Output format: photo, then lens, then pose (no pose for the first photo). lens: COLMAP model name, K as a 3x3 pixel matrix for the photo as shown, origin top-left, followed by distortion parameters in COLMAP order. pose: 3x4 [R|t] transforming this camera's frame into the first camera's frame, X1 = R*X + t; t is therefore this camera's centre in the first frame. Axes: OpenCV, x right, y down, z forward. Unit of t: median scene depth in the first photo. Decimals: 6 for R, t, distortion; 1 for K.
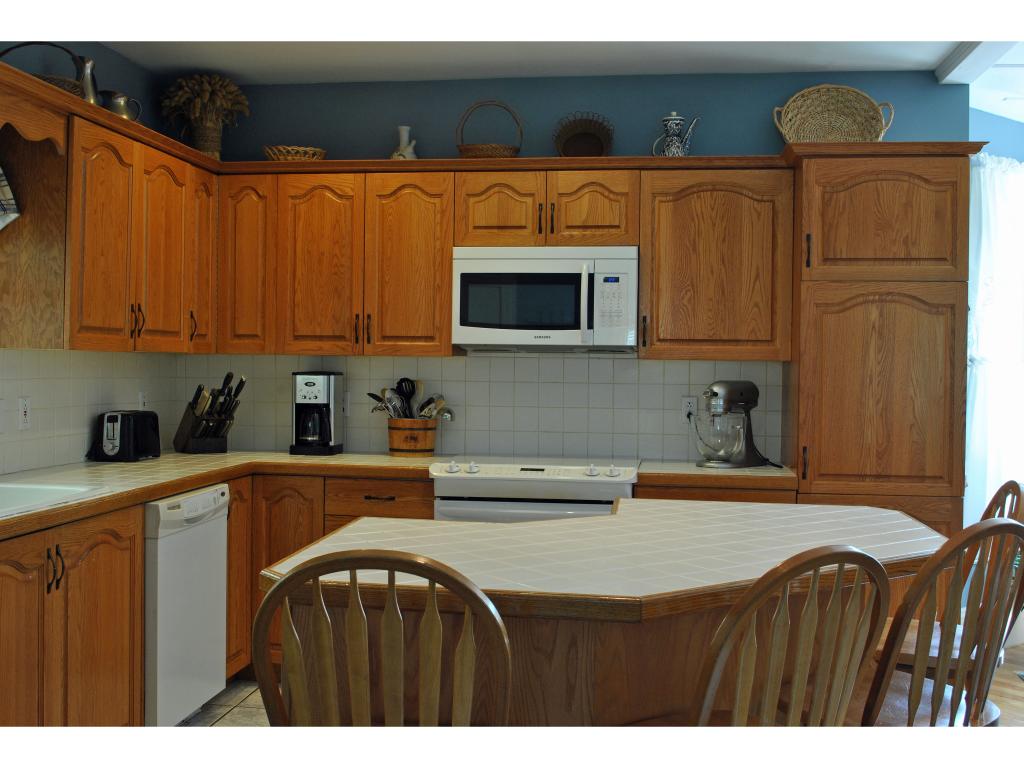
lens RADIAL K [[1132.5, 0, 513.3], [0, 1132.5, 385.1], [0, 0, 1]] dist [-0.050236, 0.000000]
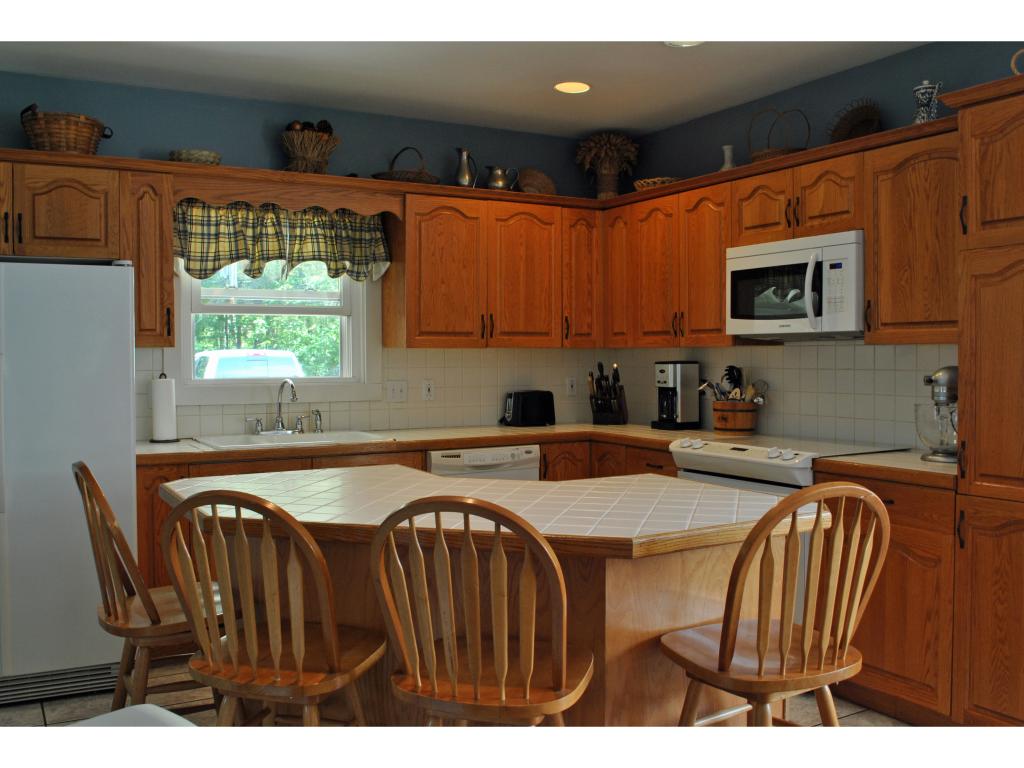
lens RADIAL K [[960.6, 0, 511.8], [0, 960.6, 383.8], [0, 0, 1]] dist [-0.055201, 0.000000]
pose [[0.605351, 0.008201, -0.795916, 0.582830], [-0.004594, 0.999966, 0.006809, 0.006509], [0.795945, -0.000465, 0.605368, 0.259962]]
